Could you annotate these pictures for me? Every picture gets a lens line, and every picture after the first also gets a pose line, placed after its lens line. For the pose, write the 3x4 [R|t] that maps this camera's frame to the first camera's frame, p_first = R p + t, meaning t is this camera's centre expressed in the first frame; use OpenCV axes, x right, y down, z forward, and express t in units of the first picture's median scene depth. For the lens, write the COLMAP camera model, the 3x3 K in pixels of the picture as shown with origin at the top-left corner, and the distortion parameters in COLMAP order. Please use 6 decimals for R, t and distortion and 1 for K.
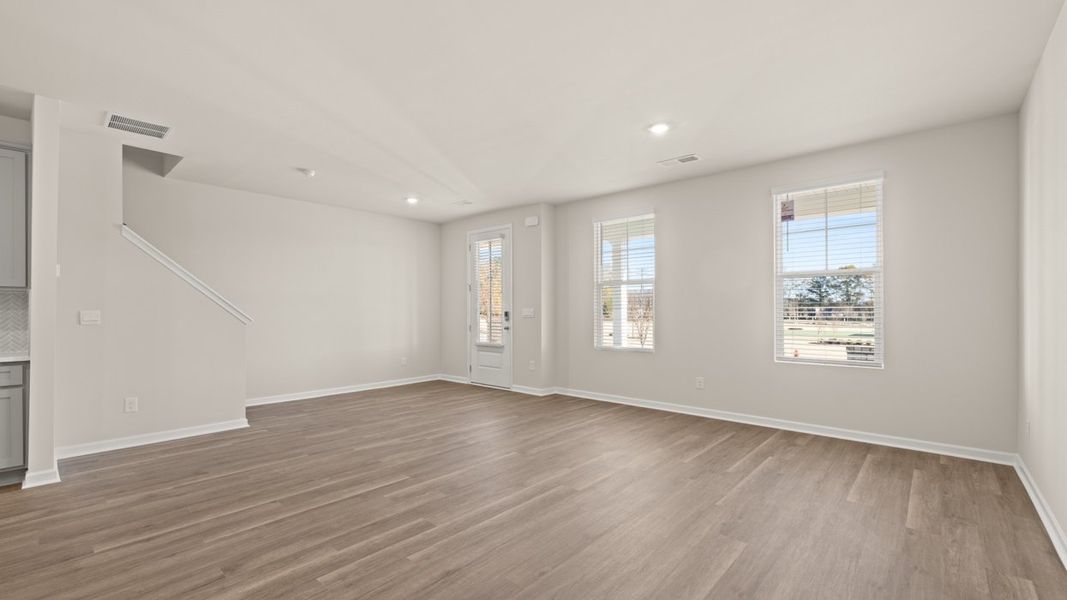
lens RADIAL K [[449.8, 0, 528.1], [0, 449.8, 306.8], [0, 0, 1]] dist [0.000192, 0.000006]
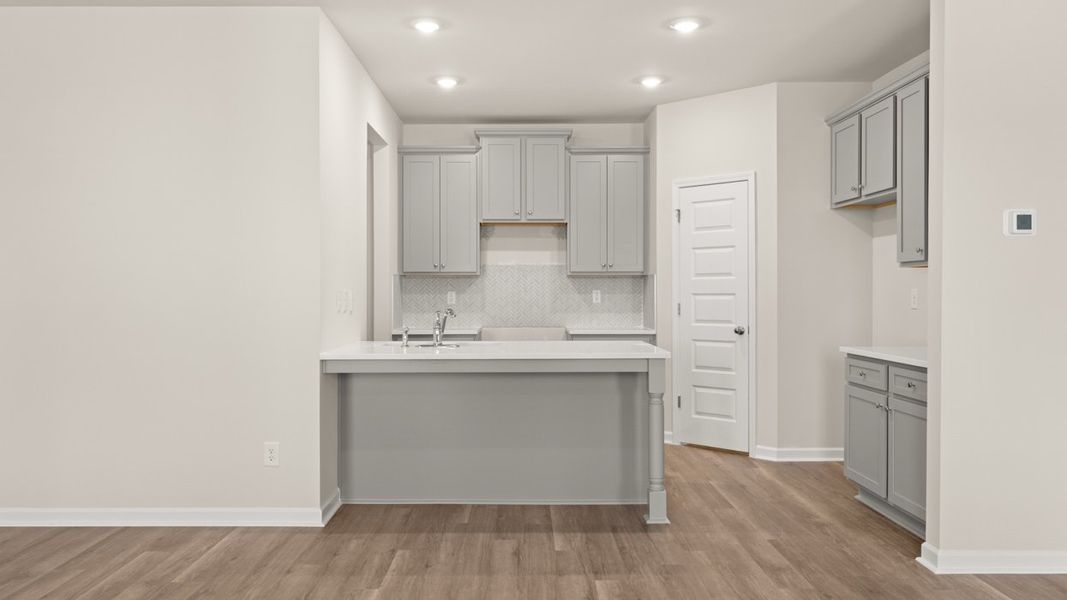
lens RADIAL K [[825.1, 0, 532.8], [0, 825.1, 286.2], [0, 0, 1]] dist [-0.001718, -0.001392]
pose [[-0.730093, -0.000592, -0.683347, 0.135839], [0.004837, 0.999970, -0.006035, 0.001217], [0.683330, -0.007711, -0.730069, 1.546500]]
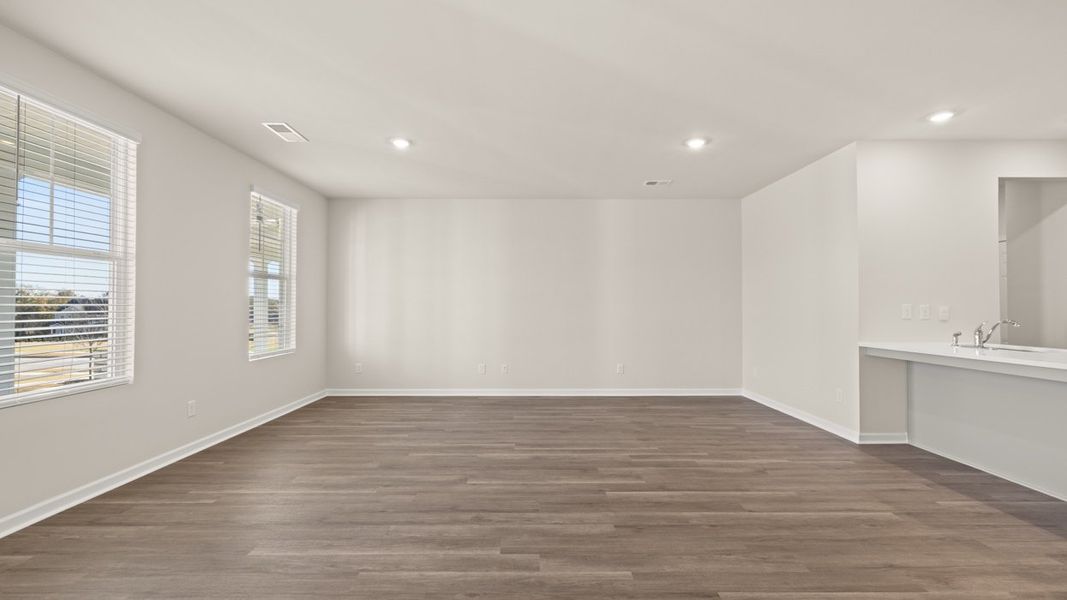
lens RADIAL K [[449.8, 0, 528.1], [0, 449.8, 306.8], [0, 0, 1]] dist [0.000192, 0.000006]
pose [[-0.671884, 0.005089, 0.740639, -0.903120], [-0.004984, 0.999923, -0.011392, 0.018810], [-0.740640, -0.011345, -0.671807, 1.880419]]
